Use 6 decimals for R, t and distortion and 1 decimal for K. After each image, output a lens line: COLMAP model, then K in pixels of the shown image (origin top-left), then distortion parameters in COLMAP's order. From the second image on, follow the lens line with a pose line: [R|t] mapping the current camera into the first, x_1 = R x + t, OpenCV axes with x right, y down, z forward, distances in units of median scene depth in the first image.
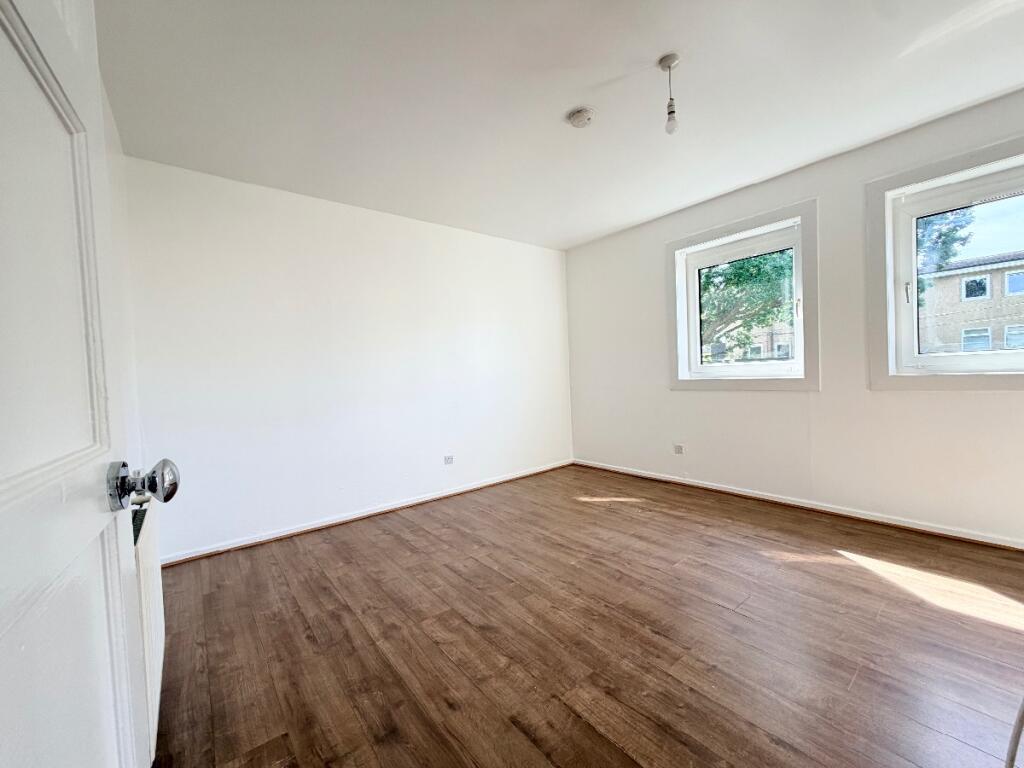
lens RADIAL K [[414.1, 0, 513.8], [0, 414.1, 386.8], [0, 0, 1]] dist [0.004163, -0.001065]
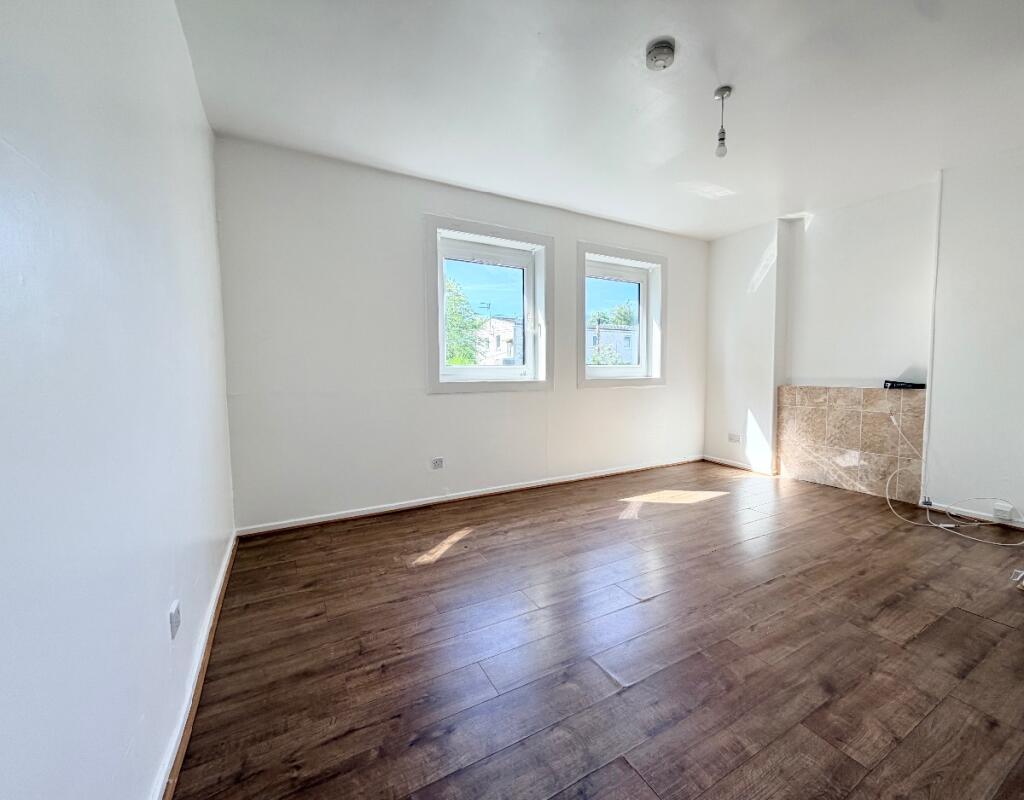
lens RADIAL K [[428.8, 0, 517.2], [0, 428.8, 406.0], [0, 0, 1]] dist [-0.003369, -0.001775]
pose [[0.158939, -0.037401, 0.986580, -0.582633], [0.035654, 0.998848, 0.032123, 0.011949], [-0.986644, 0.030070, 0.160089, 0.907056]]
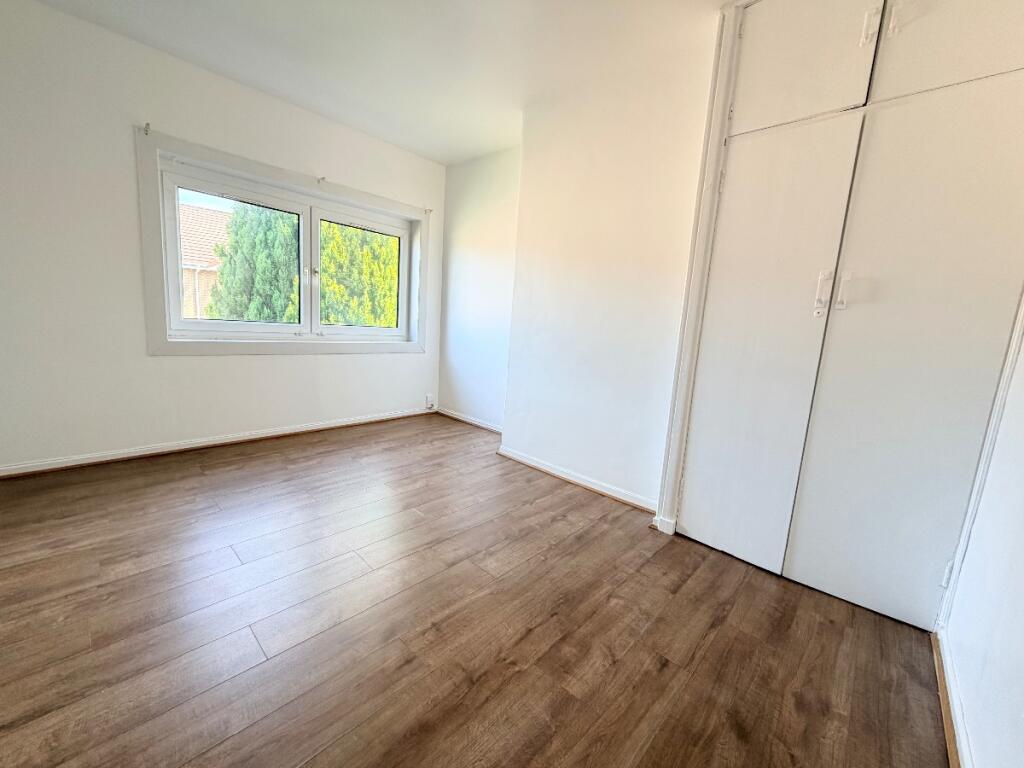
lens RADIAL K [[414.1, 0, 516.0], [0, 414.1, 380.6], [0, 0, 1]] dist [0.004163, -0.001065]
pose [[-0.167731, -0.128738, 0.977391, -0.504098], [-0.039369, 0.991521, 0.123843, 0.011146], [-0.985046, -0.017707, -0.171377, 0.800202]]
